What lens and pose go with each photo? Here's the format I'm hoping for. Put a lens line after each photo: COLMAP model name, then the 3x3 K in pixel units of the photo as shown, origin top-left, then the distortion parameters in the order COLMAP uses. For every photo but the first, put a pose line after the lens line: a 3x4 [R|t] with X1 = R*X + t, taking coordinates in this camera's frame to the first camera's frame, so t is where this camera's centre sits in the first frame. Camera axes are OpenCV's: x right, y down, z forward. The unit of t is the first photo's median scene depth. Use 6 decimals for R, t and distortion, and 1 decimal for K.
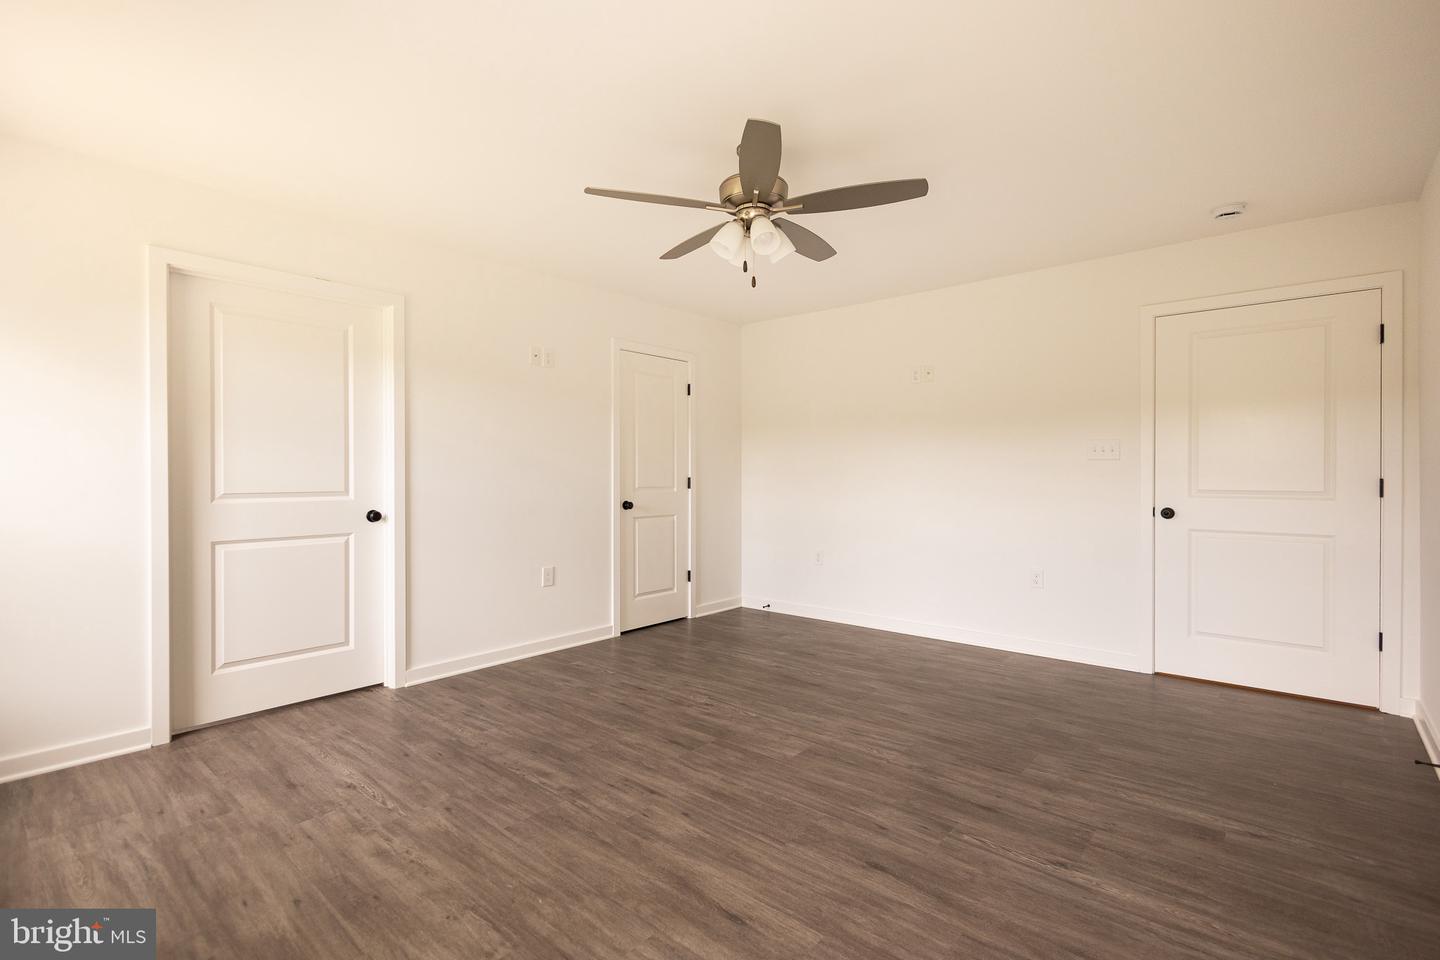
lens RADIAL K [[660.0, 0, 711.9], [0, 660.0, 474.9], [0, 0, 1]] dist [0.008556, -0.003381]
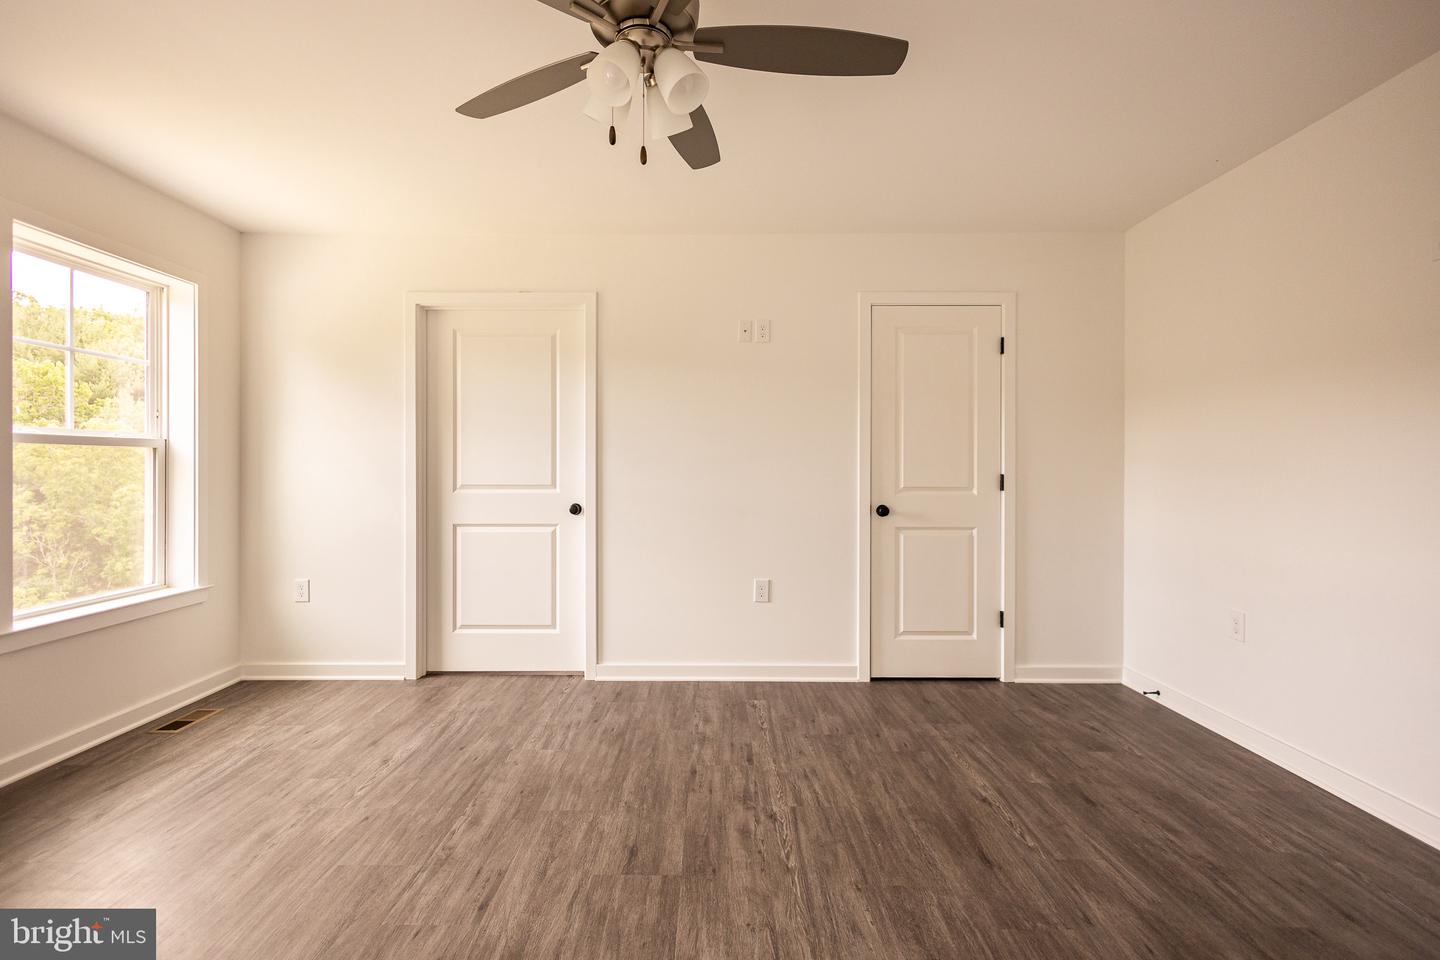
lens RADIAL K [[660.0, 0, 712.1], [0, 660.0, 482.8], [0, 0, 1]] dist [0.008556, -0.003381]
pose [[0.658931, 0.017147, -0.752008, 0.443079], [-0.001960, 0.999776, 0.021079, -0.003452], [0.752201, -0.012416, 0.658817, 0.511016]]
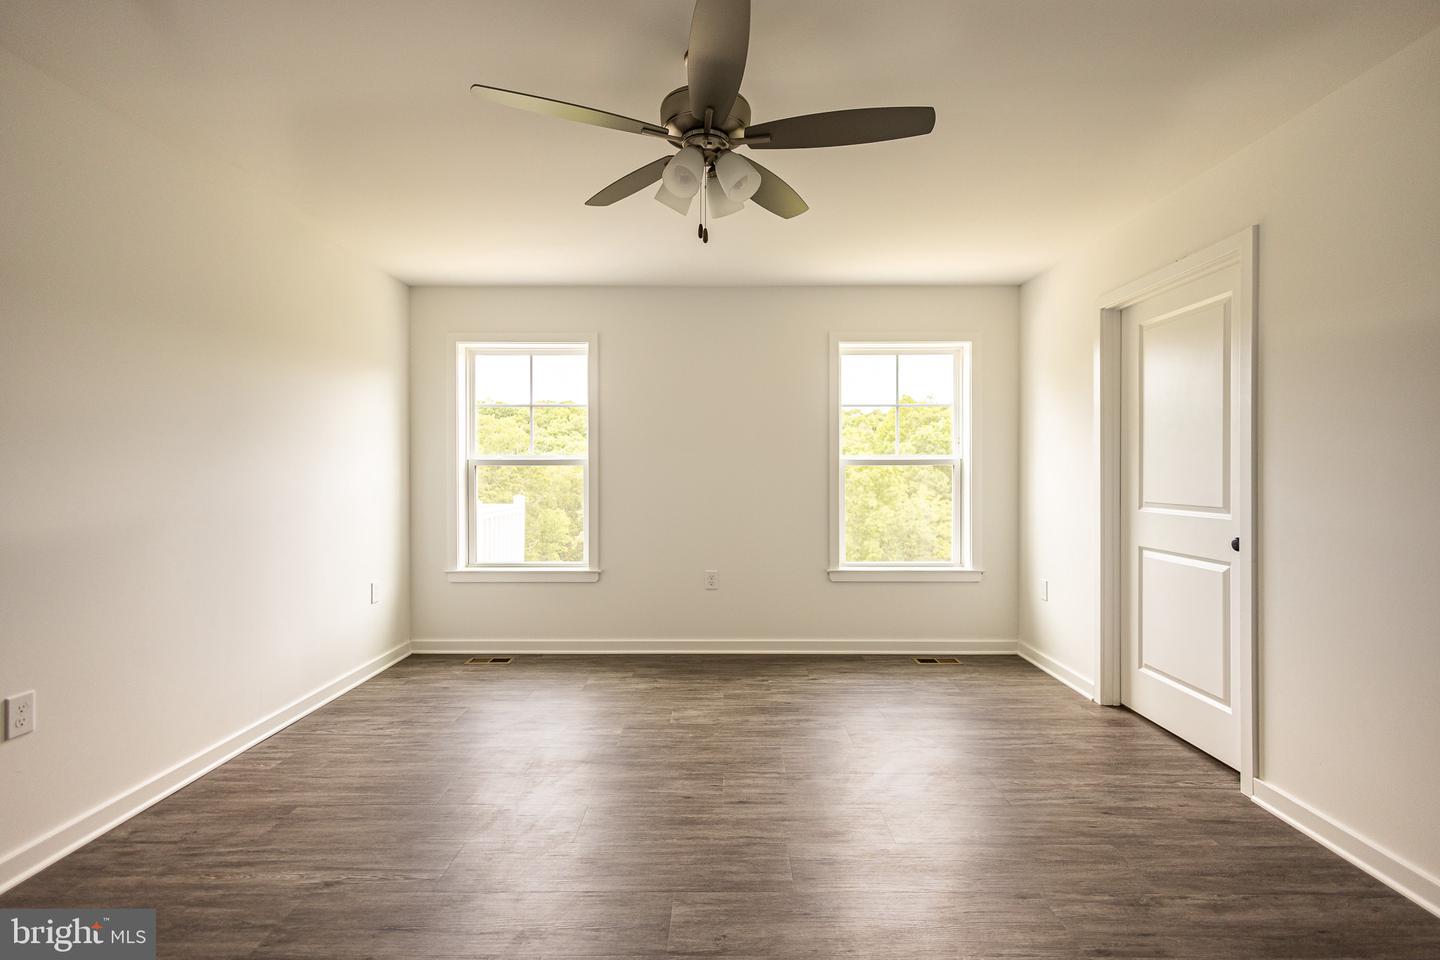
lens RADIAL K [[660.0, 0, 720.4], [0, 660.0, 479.0], [0, 0, 1]] dist [0.008556, -0.003381]
pose [[-0.746320, 0.009728, -0.665517, 0.432919], [-0.000058, 0.999892, 0.014681, -0.022496], [0.665588, 0.010995, -0.746239, 1.237127]]
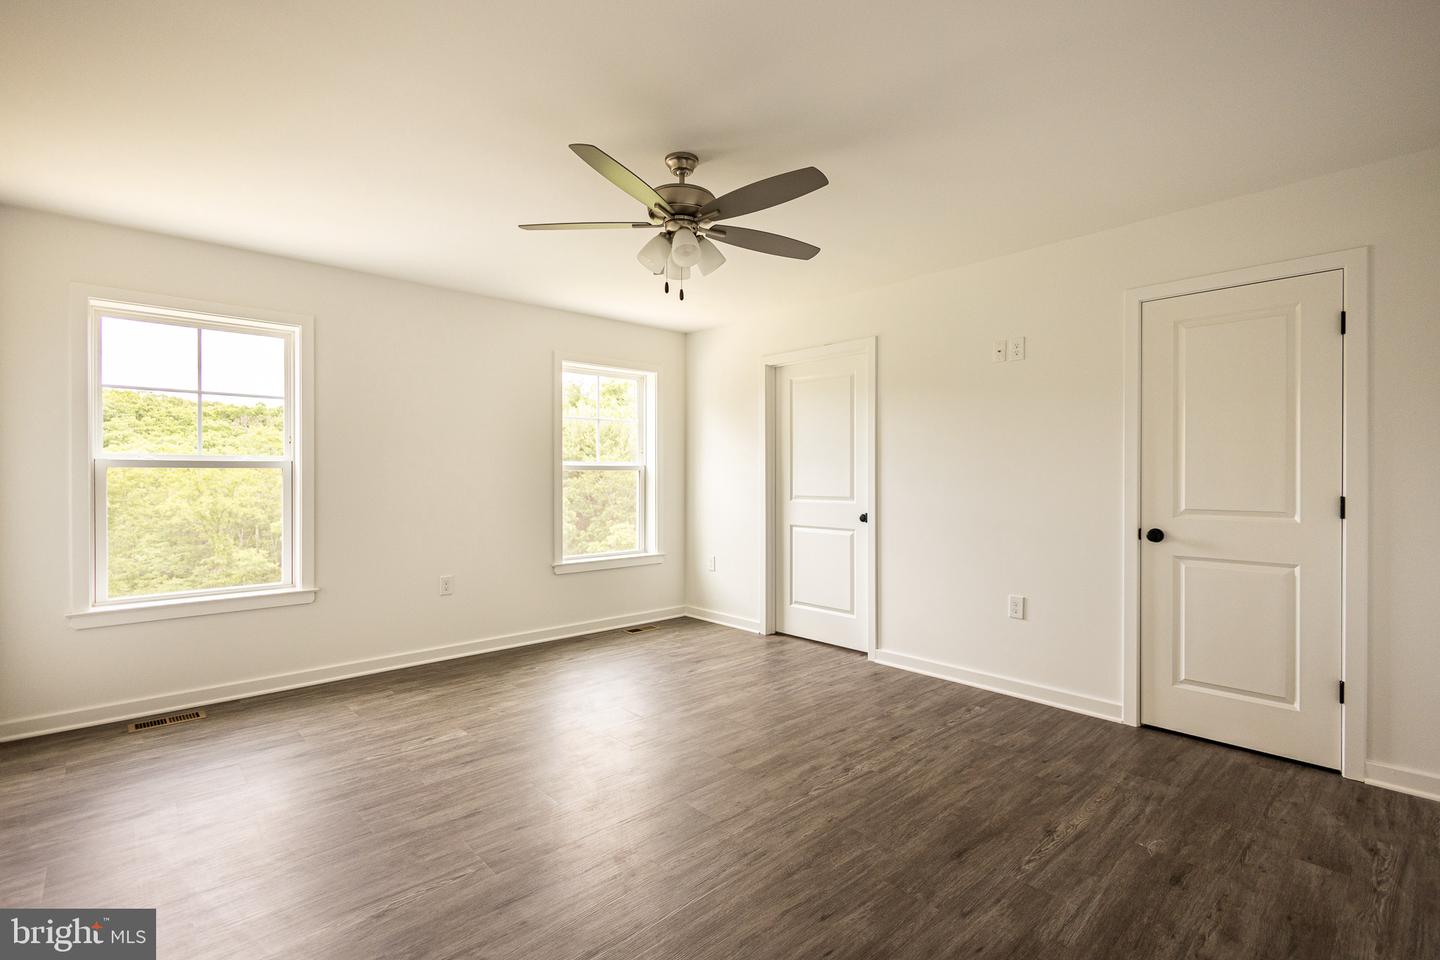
lens RADIAL K [[660.0, 0, 722.9], [0, 660.0, 482.5], [0, 0, 1]] dist [0.008556, -0.003381]
pose [[-0.097025, 0.010485, -0.995227, 0.814427], [-0.001375, 0.999942, 0.010669, -0.019088], [0.995281, 0.002403, -0.097005, 0.910584]]
